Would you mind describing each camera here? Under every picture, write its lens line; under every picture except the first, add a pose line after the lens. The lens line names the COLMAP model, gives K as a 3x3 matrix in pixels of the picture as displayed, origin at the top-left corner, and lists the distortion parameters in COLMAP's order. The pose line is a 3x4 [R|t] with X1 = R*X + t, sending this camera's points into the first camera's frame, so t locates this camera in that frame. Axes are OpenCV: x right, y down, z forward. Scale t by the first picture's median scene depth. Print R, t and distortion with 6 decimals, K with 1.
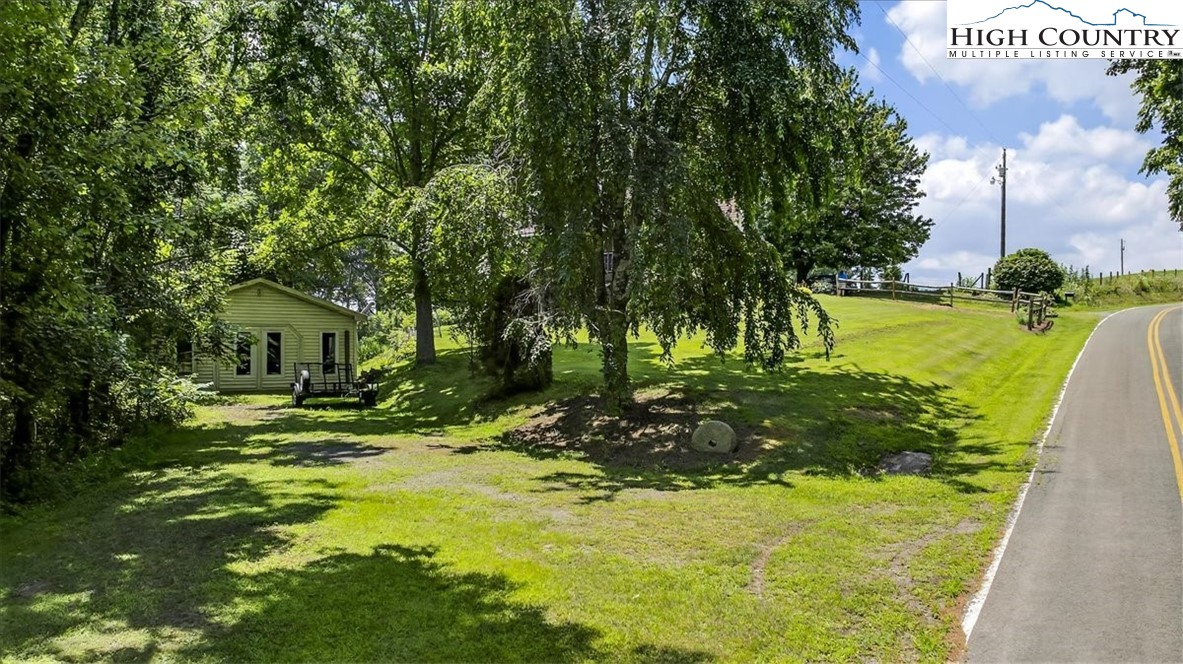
lens RADIAL K [[850.7, 0, 591.5], [0, 850.7, 332.0], [0, 0, 1]] dist [-0.002038, -0.001031]
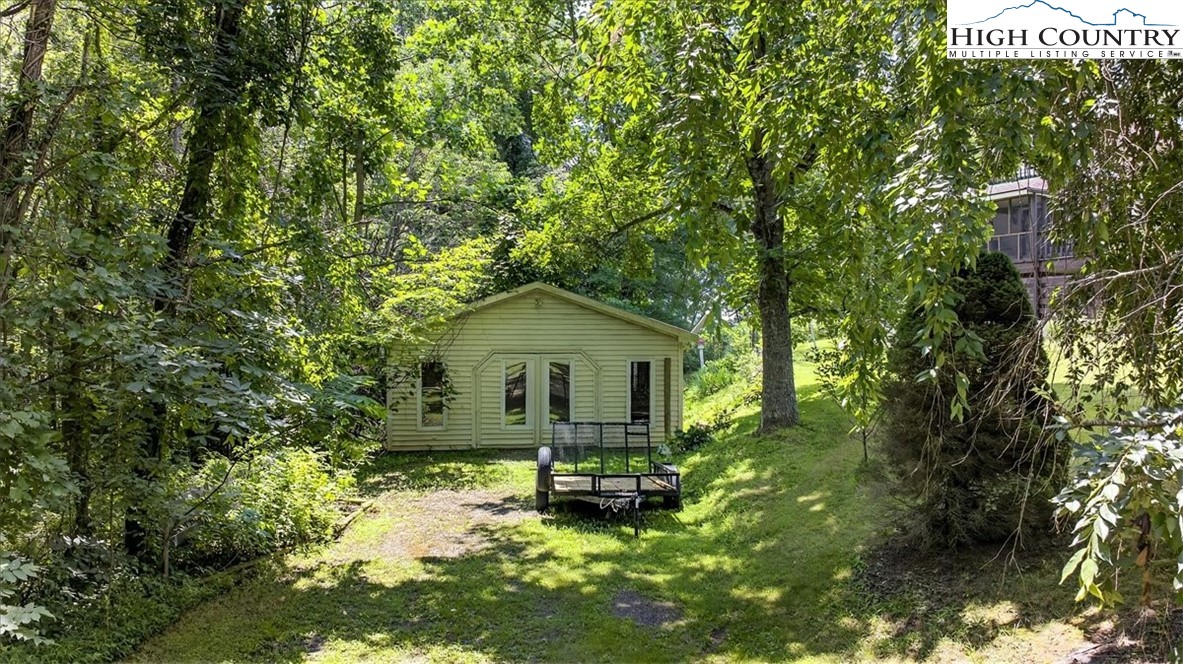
lens RADIAL K [[850.7, 0, 591.5], [0, 850.7, 332.0], [0, 0, 1]] dist [-0.002038, -0.001031]
pose [[0.899141, -0.007143, -0.437601, -0.057079], [0.006590, 0.999974, -0.002782, -0.022292], [0.437610, -0.000383, 0.899165, 0.417176]]
